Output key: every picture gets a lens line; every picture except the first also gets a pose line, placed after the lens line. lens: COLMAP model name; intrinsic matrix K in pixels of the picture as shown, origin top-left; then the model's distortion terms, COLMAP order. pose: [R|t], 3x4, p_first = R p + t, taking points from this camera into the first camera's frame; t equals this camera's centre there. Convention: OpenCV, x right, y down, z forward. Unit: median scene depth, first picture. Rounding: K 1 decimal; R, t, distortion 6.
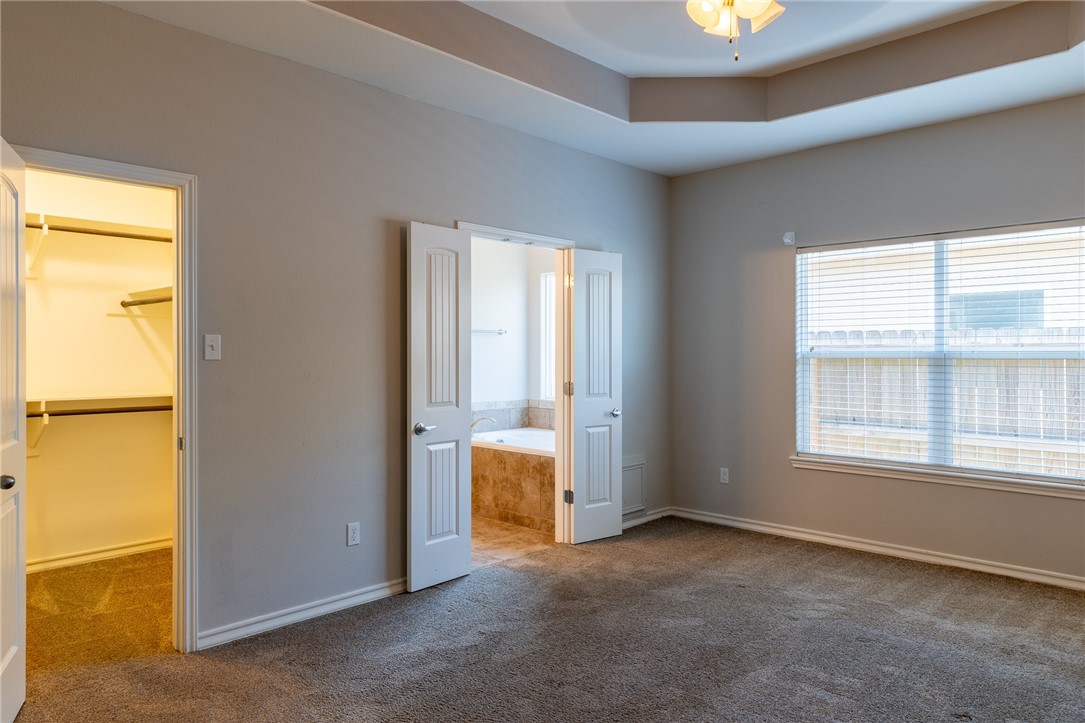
lens RADIAL K [[728.1, 0, 545.9], [0, 728.1, 356.2], [0, 0, 1]] dist [0.009470, 0.001603]
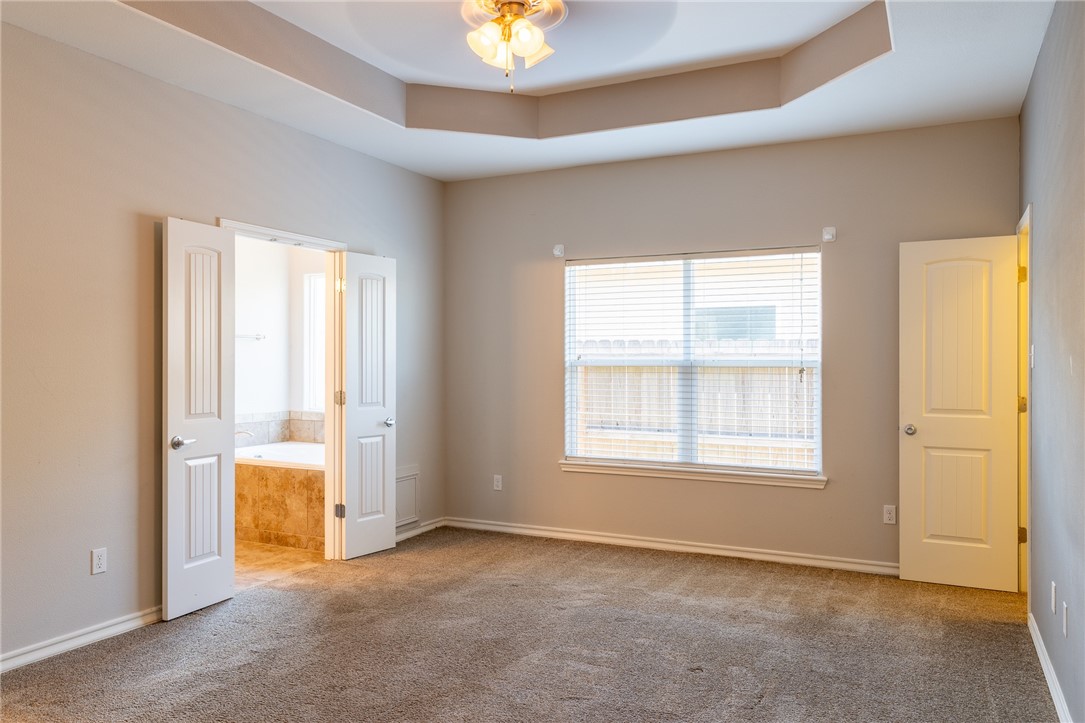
lens RADIAL K [[802.4, 0, 542.5], [0, 802.4, 361.5], [0, 0, 1]] dist [-0.000079, -0.000060]
pose [[0.955148, 0.002247, 0.296121, -0.031005], [-0.001391, 0.999994, -0.003103, -0.000176], [-0.296126, 0.002552, 0.955145, -0.098061]]
